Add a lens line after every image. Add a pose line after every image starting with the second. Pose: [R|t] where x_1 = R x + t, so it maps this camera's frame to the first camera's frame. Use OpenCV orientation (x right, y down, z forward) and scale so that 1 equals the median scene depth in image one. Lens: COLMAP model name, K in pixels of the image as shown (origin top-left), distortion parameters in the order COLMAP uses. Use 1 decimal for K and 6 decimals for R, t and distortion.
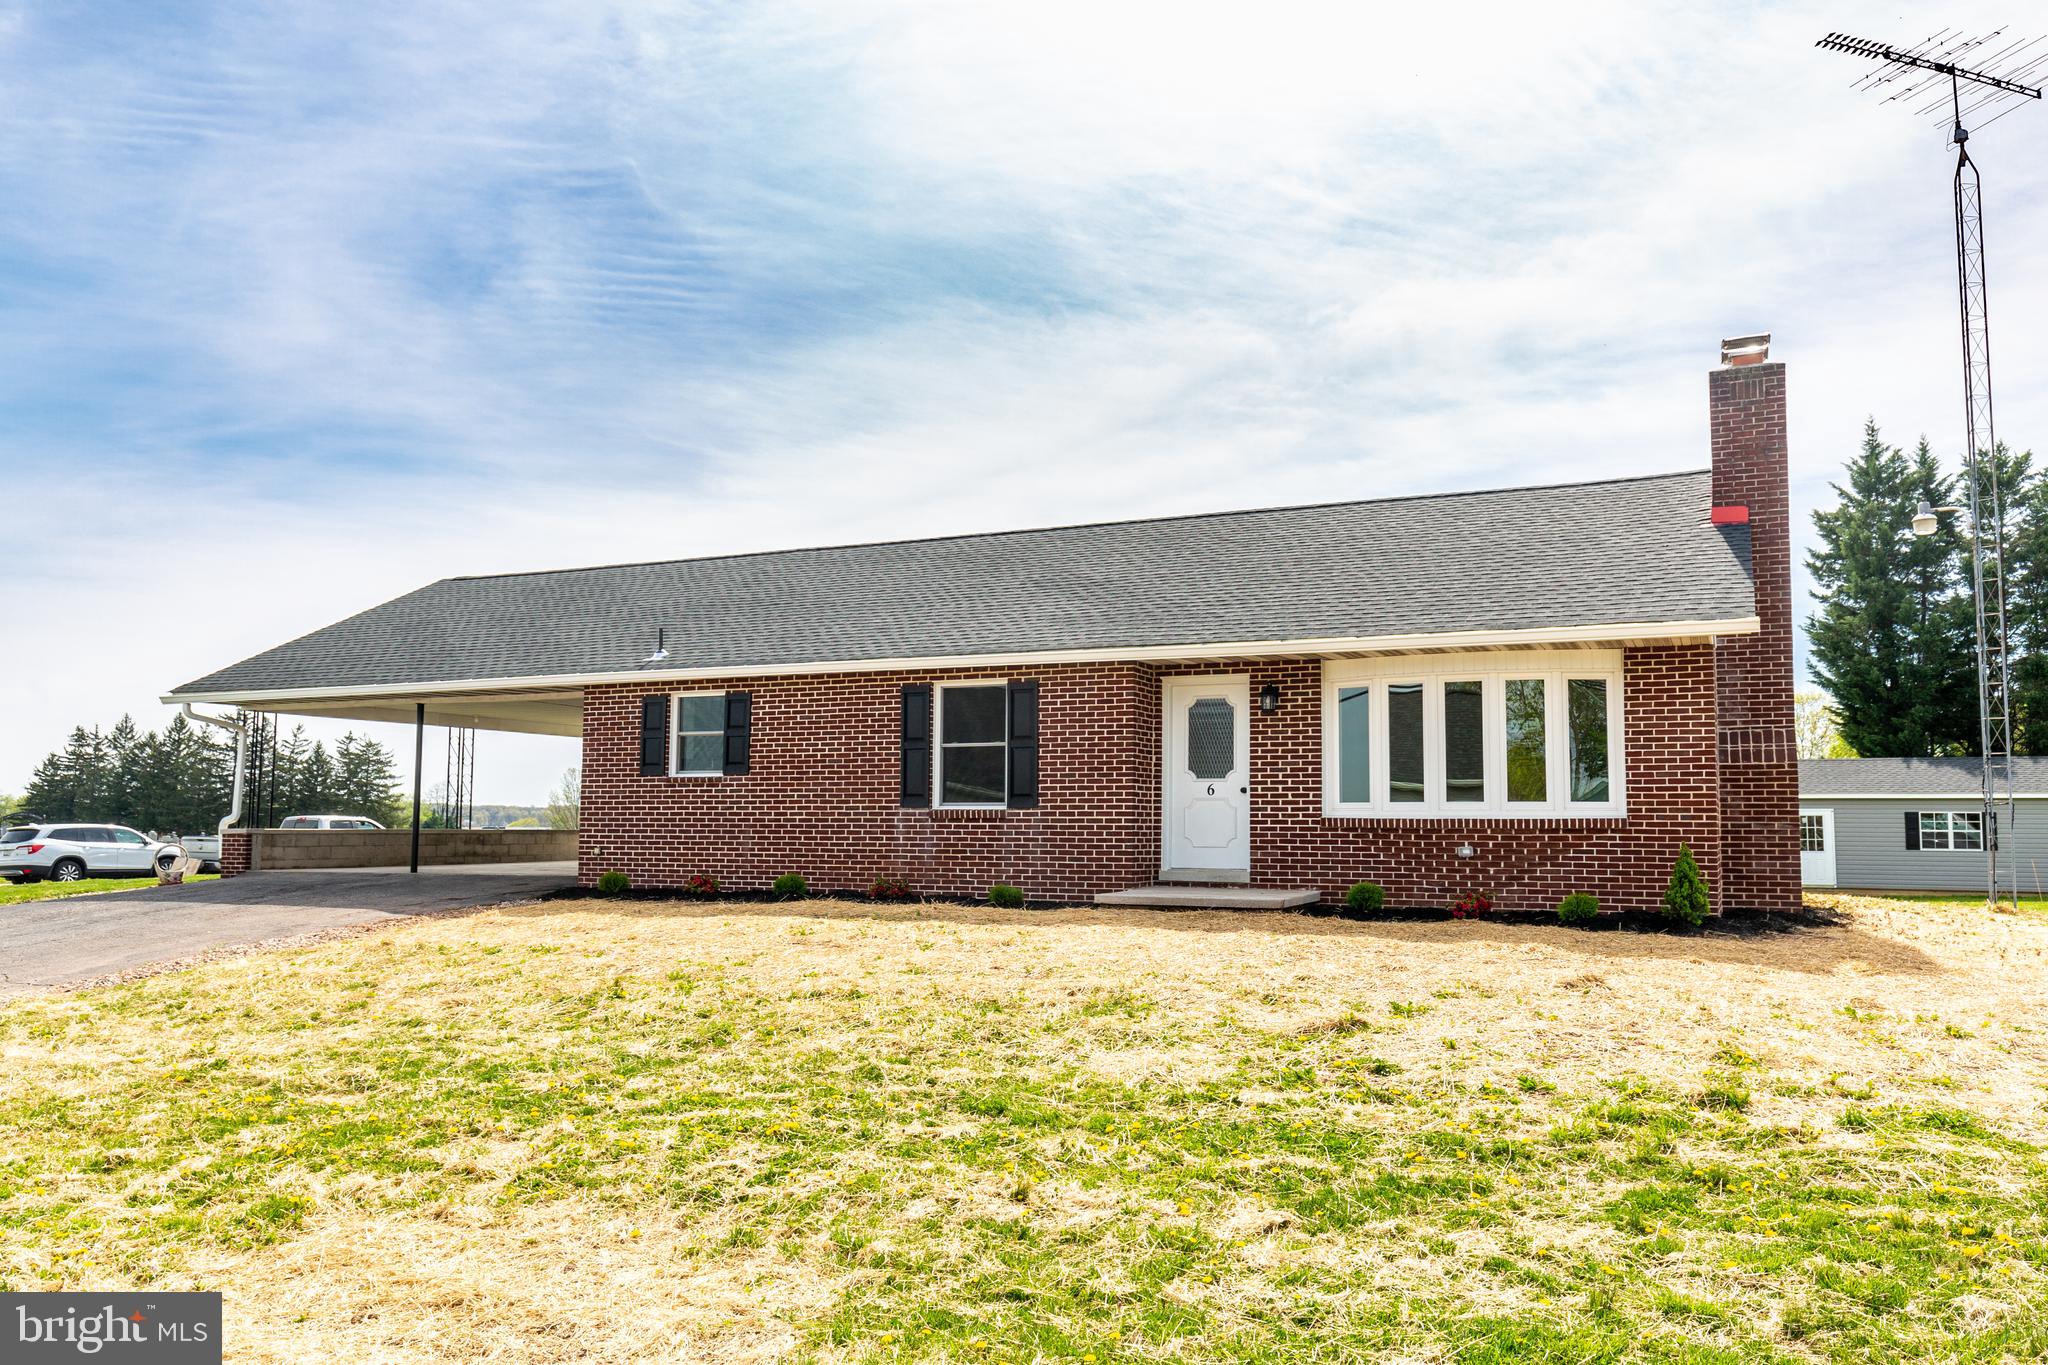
lens RADIAL K [[1393.4, 0, 1027.8], [0, 1393.4, 660.9], [0, 0, 1]] dist [0.004620, -0.002183]
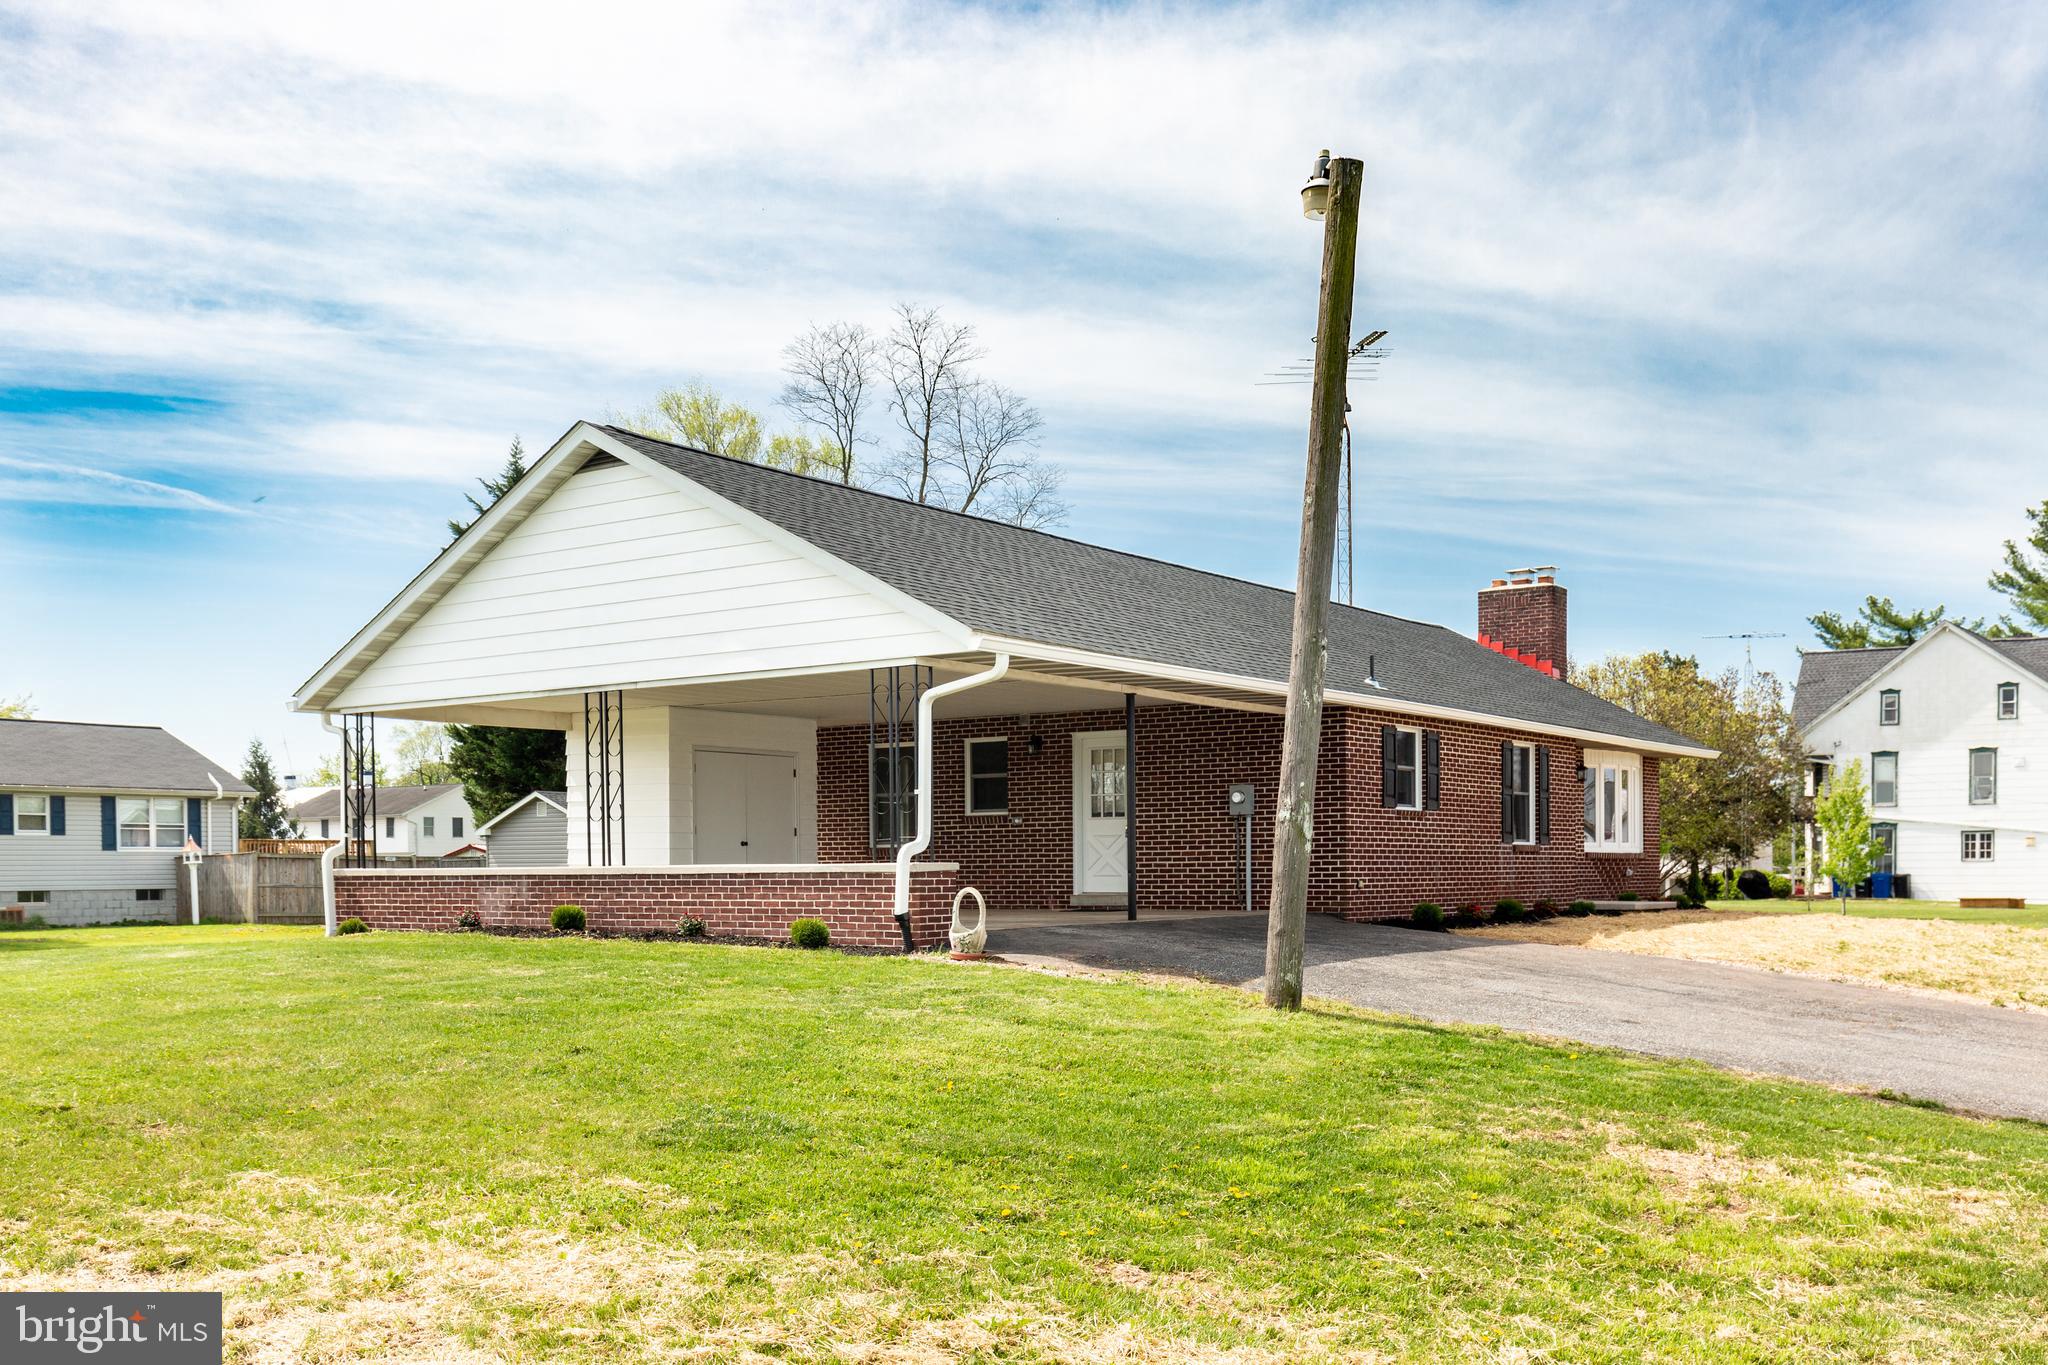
lens RADIAL K [[1931.5, 0, 1024.0], [0, 1931.5, 682.5], [0, 0, 1]] dist [0.008930, 0.003561]
pose [[0.231587, 0.090176, 0.968626, -1.757399], [-0.111178, 0.991624, -0.065736, 0.119980], [-0.966440, -0.092466, 0.239672, 0.985987]]
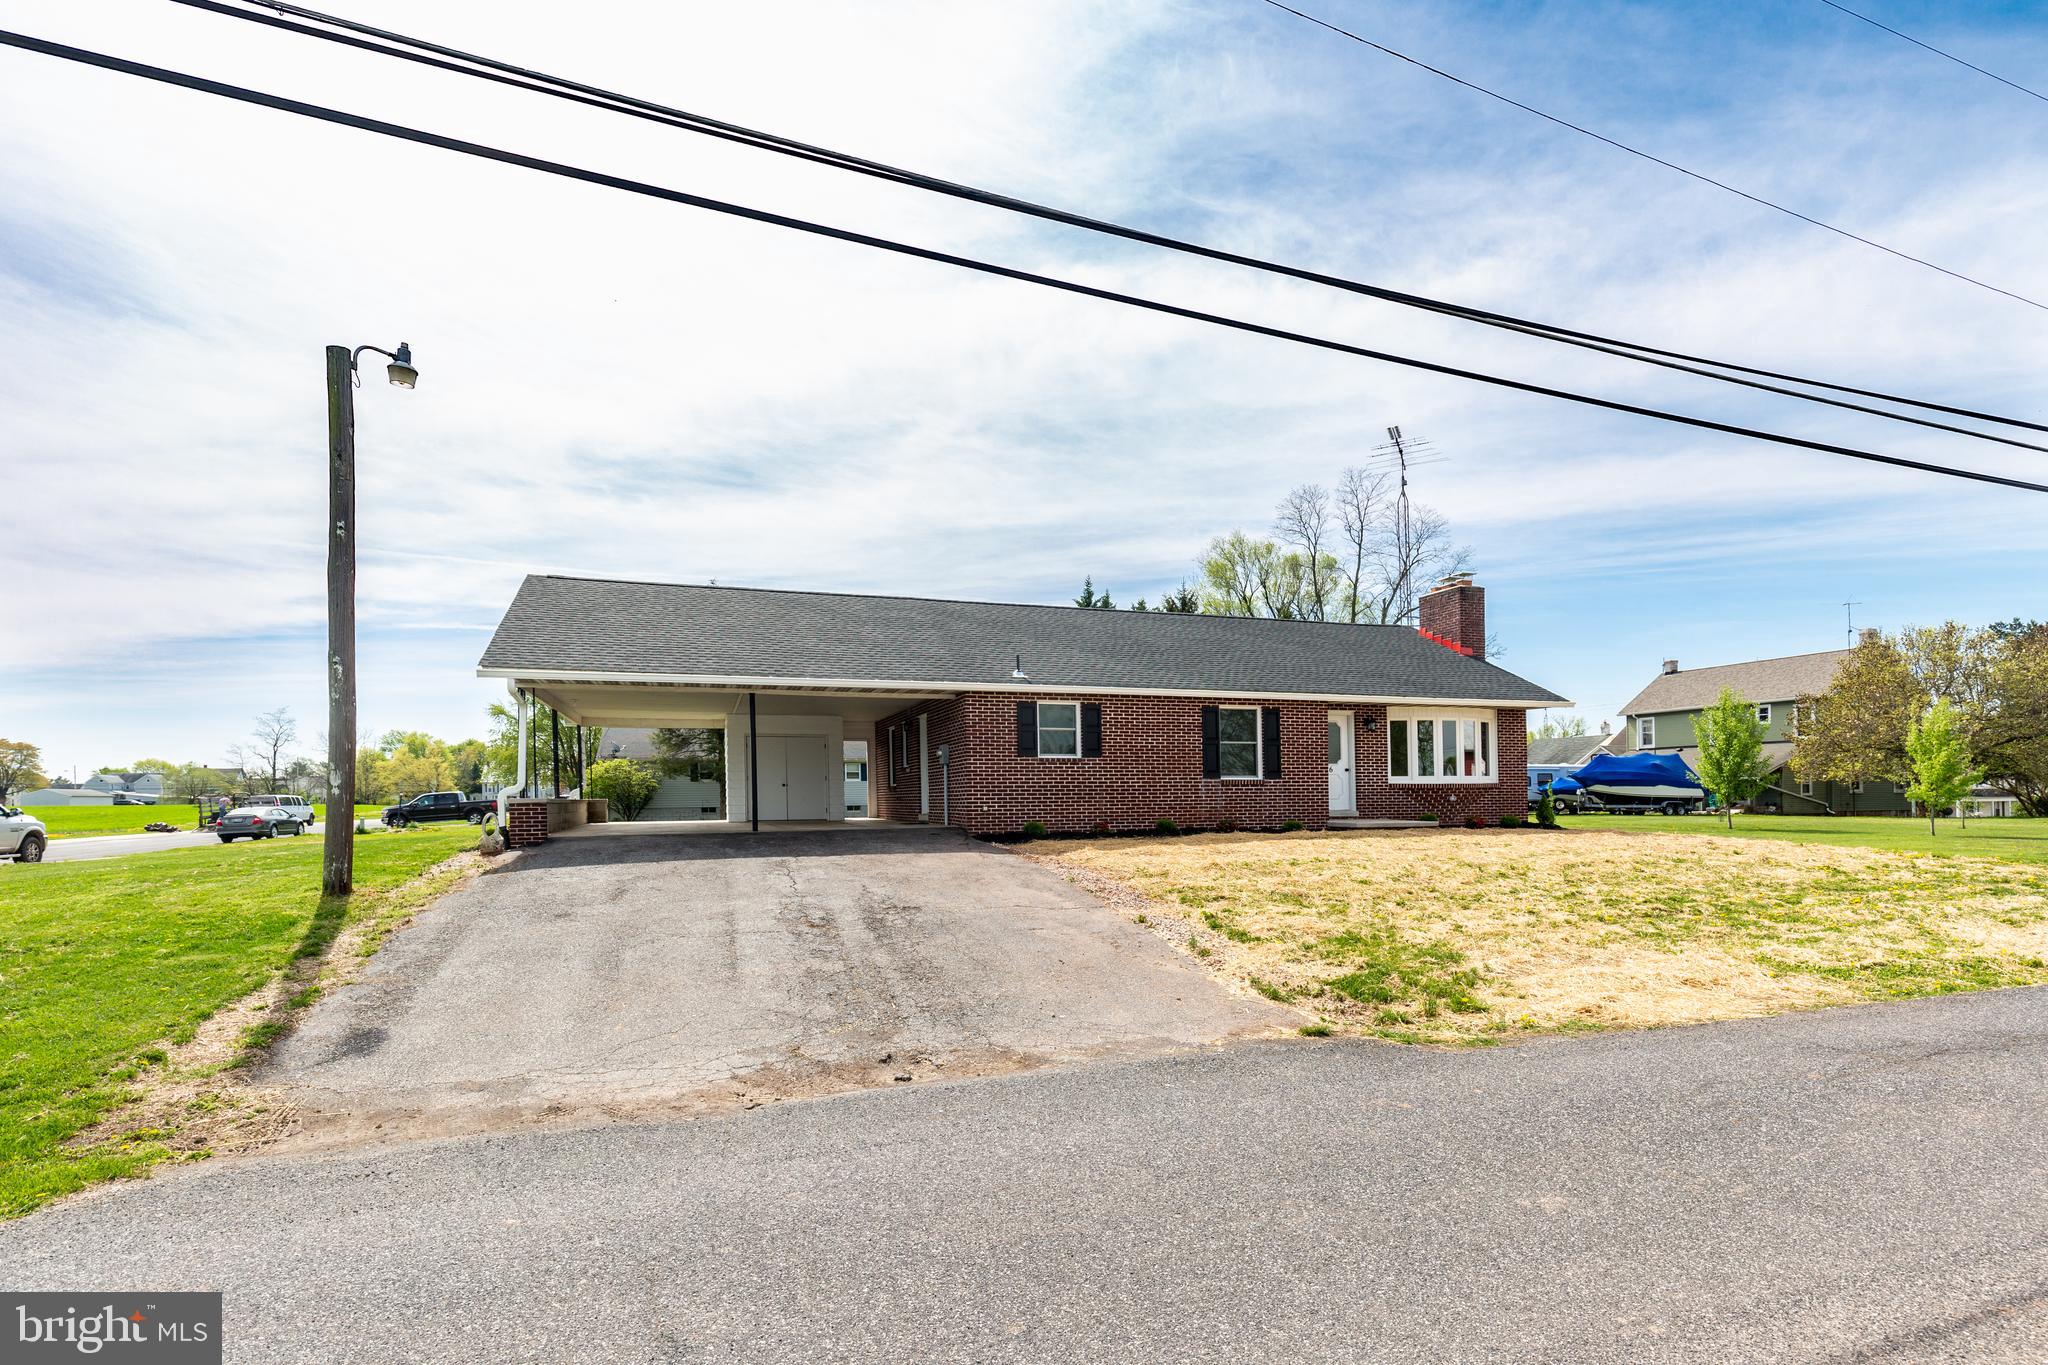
lens RADIAL K [[949.2, 0, 1012.4], [0, 949.2, 714.9], [0, 0, 1]] dist [0.015569, -0.004794]
pose [[0.752666, 0.045984, 0.656794, -0.996374], [-0.067094, 0.997722, 0.007034, 0.034873], [-0.654975, -0.049361, 0.754037, 0.278980]]
